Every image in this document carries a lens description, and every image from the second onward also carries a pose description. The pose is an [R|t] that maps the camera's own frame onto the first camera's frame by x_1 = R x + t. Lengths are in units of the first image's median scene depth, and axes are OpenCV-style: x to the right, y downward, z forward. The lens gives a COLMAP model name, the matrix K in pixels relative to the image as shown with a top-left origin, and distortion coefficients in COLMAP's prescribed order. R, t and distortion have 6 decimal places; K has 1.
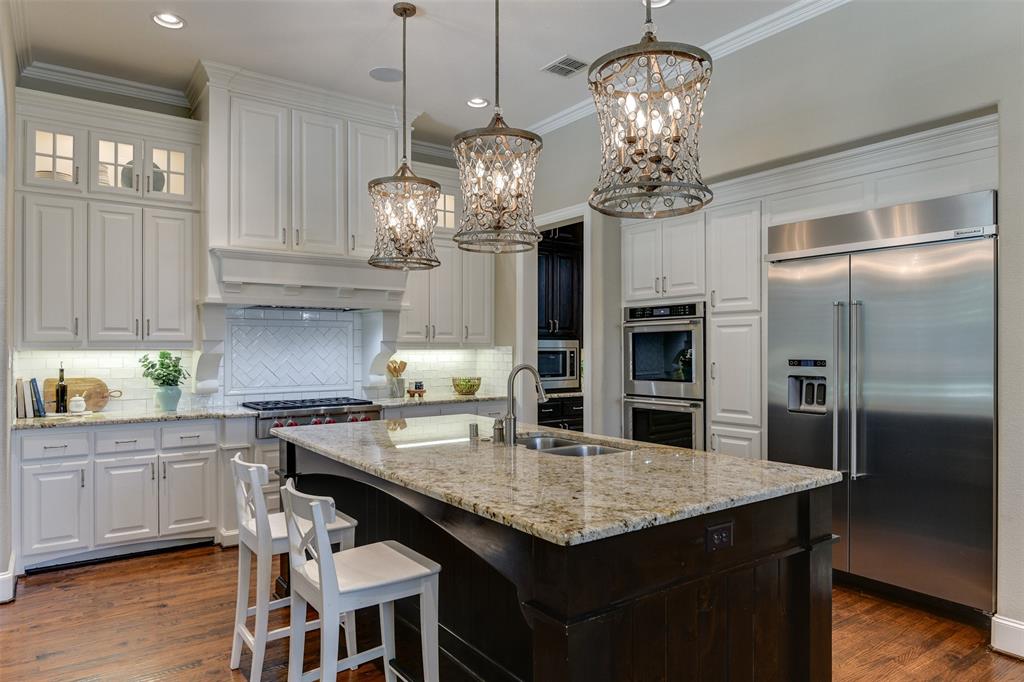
lens RADIAL K [[642.4, 0, 514.7], [0, 642.4, 343.5], [0, 0, 1]] dist [-0.003747, -0.000590]
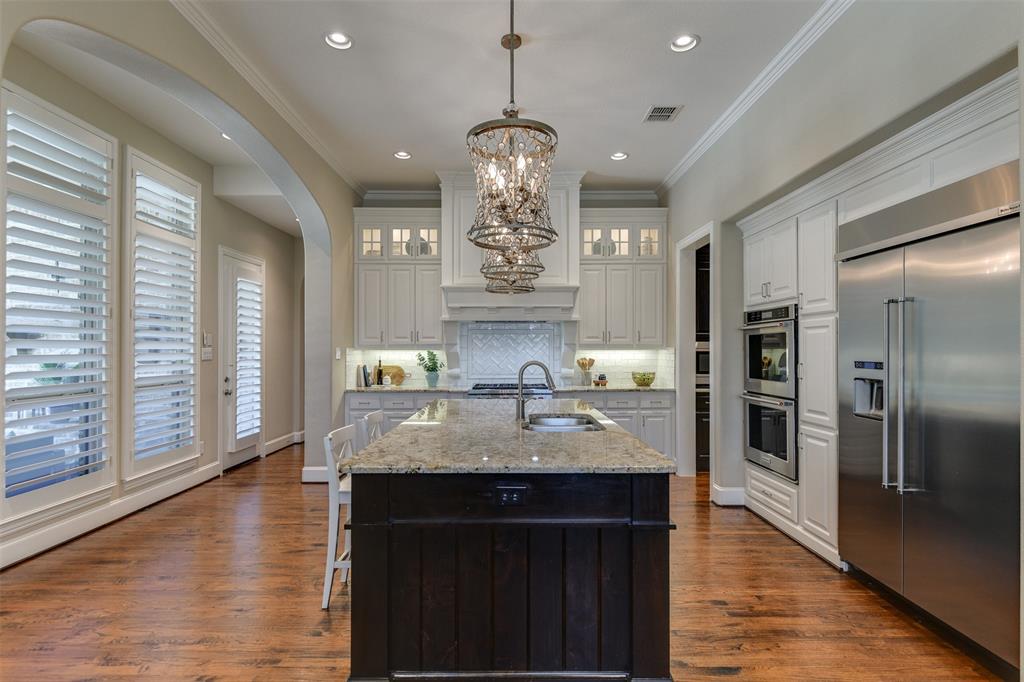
lens RADIAL K [[502.8, 0, 514.8], [0, 502.8, 343.5], [0, 0, 1]] dist [0.000542, -0.000134]
pose [[0.811978, -0.004962, -0.583667, 0.400525], [0.003688, 0.999988, -0.003371, -0.000715], [0.583677, 0.000584, 0.811986, 0.080481]]
